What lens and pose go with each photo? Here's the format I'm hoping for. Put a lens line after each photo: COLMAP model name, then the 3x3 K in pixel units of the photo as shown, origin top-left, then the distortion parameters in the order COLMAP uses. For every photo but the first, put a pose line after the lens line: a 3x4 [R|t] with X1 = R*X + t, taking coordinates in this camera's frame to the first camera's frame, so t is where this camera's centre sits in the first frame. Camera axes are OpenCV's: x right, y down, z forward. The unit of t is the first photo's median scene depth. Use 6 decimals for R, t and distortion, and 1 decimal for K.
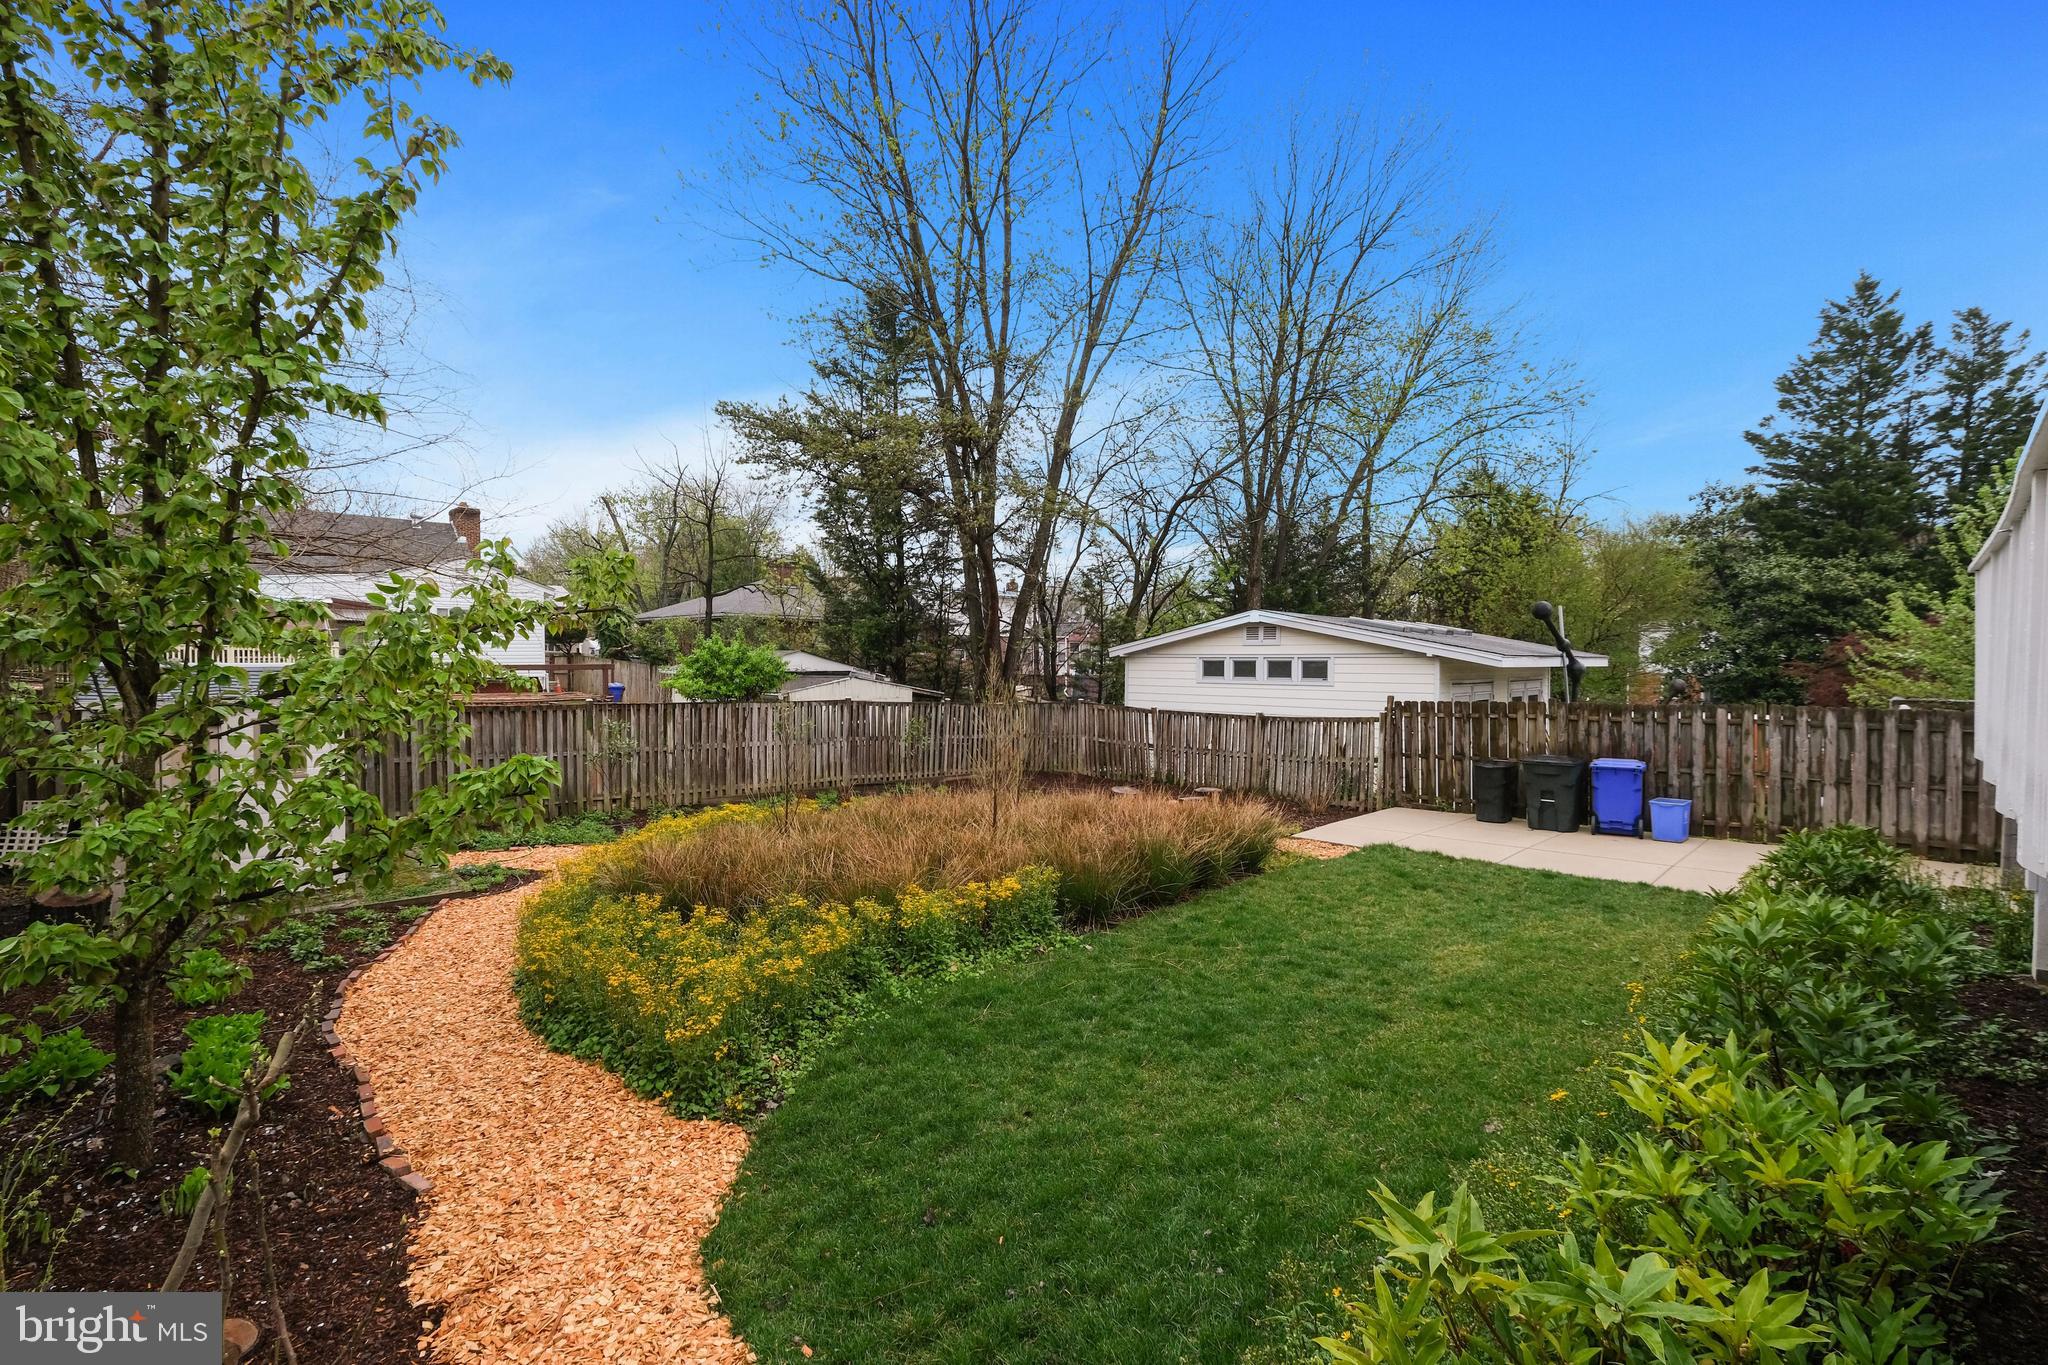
lens RADIAL K [[899.3, 0, 1027.8], [0, 899.3, 681.9], [0, 0, 1]] dist [-0.002254, -0.000243]
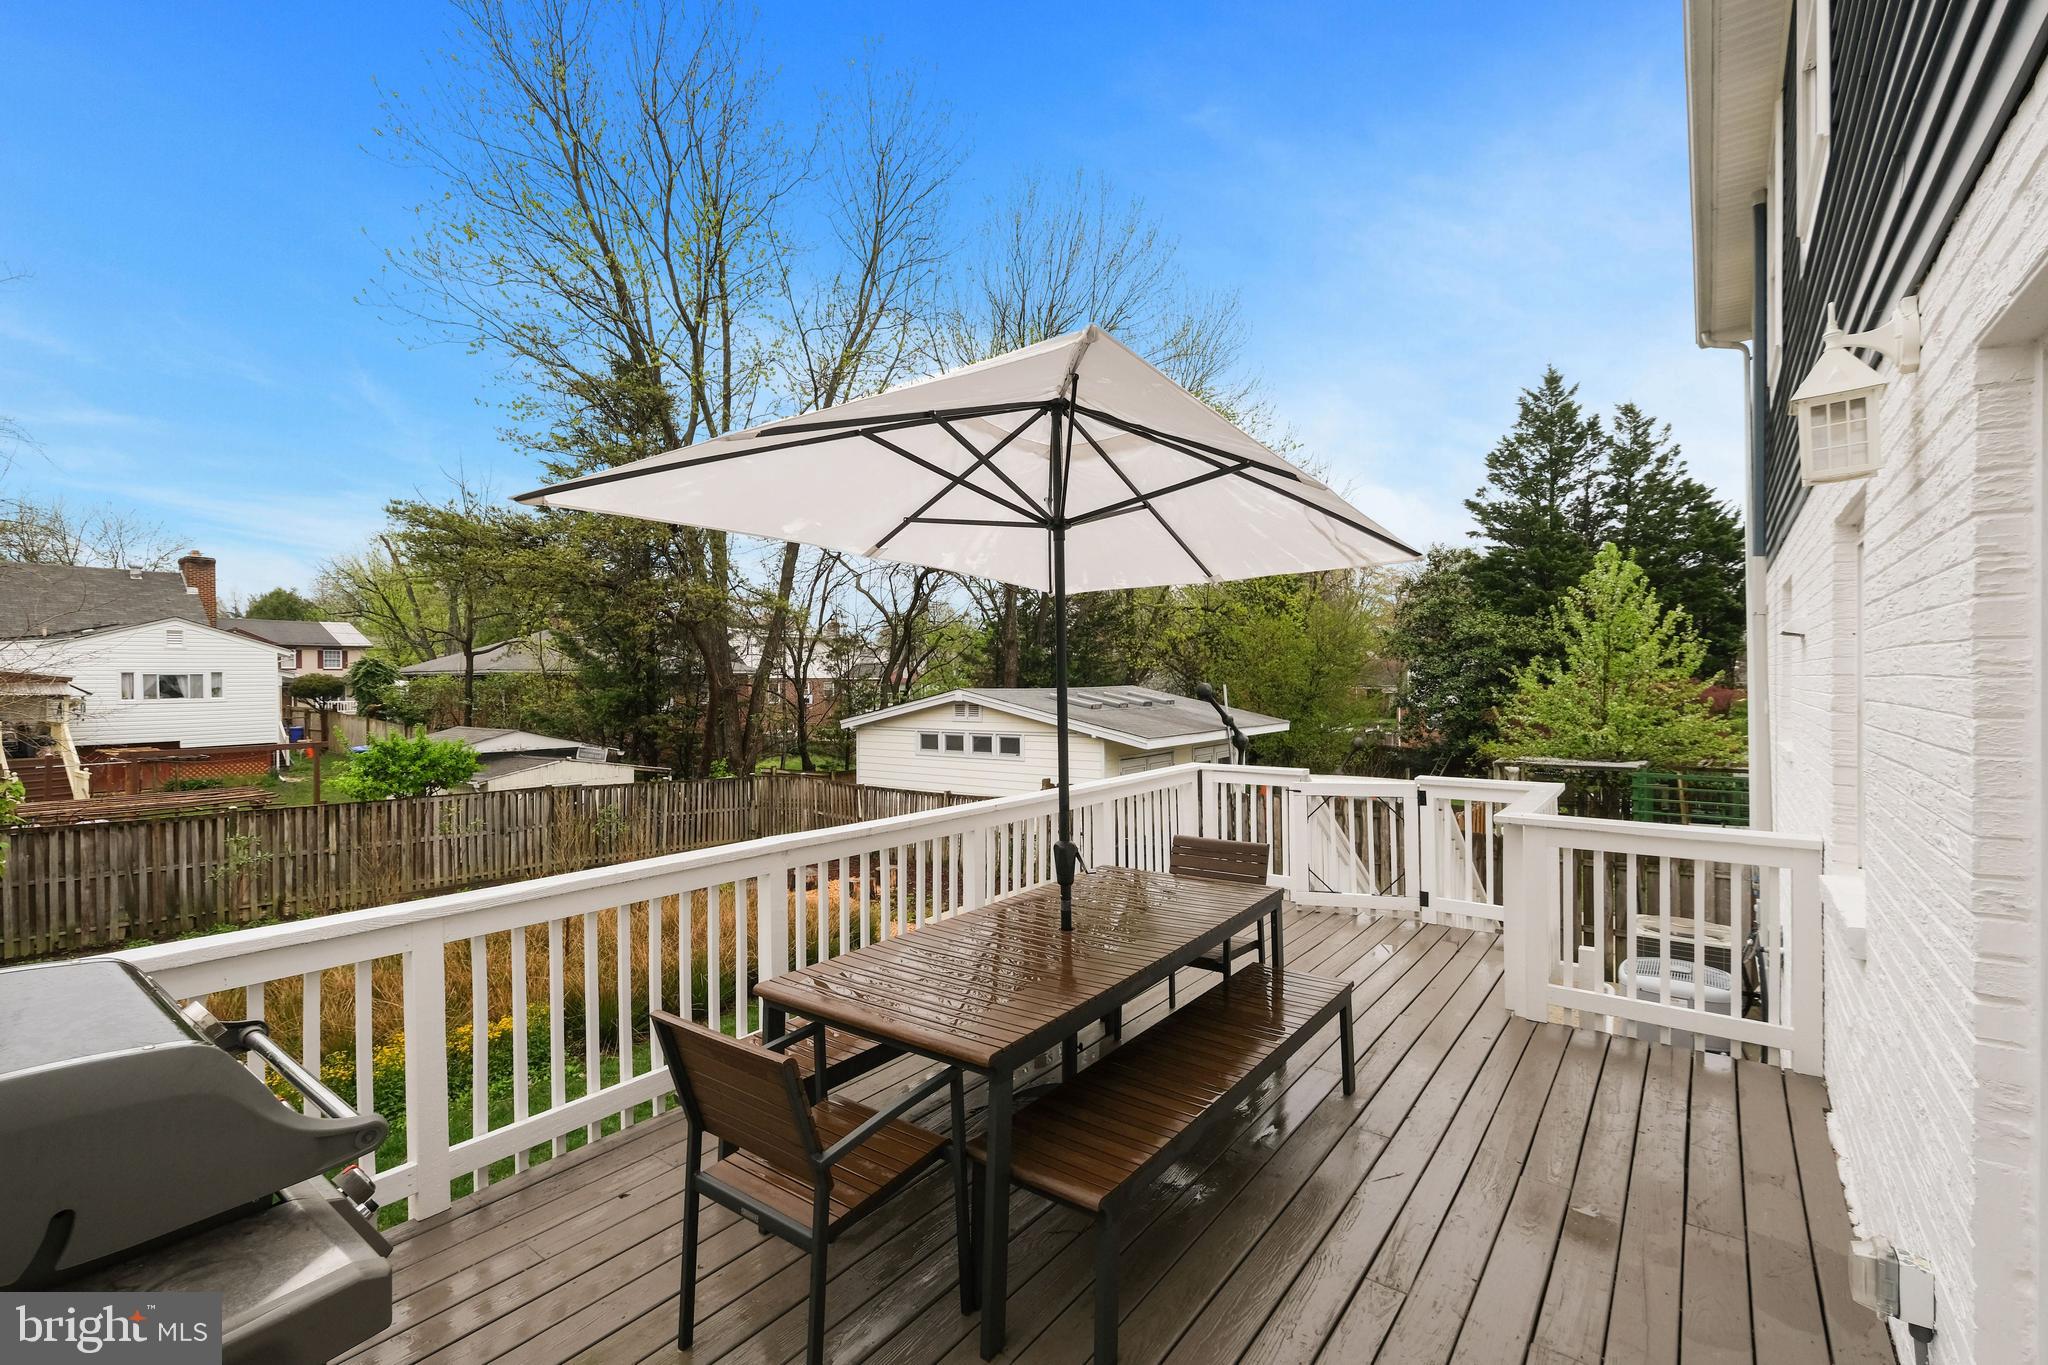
lens RADIAL K [[899.3, 0, 1024.3], [0, 899.3, 680.1], [0, 0, 1]] dist [-0.002254, -0.000243]
pose [[0.989232, -0.009506, 0.146046, 0.091783], [0.013665, 0.999528, -0.027502, -0.032314], [-0.145715, 0.029202, 0.988896, -0.042041]]
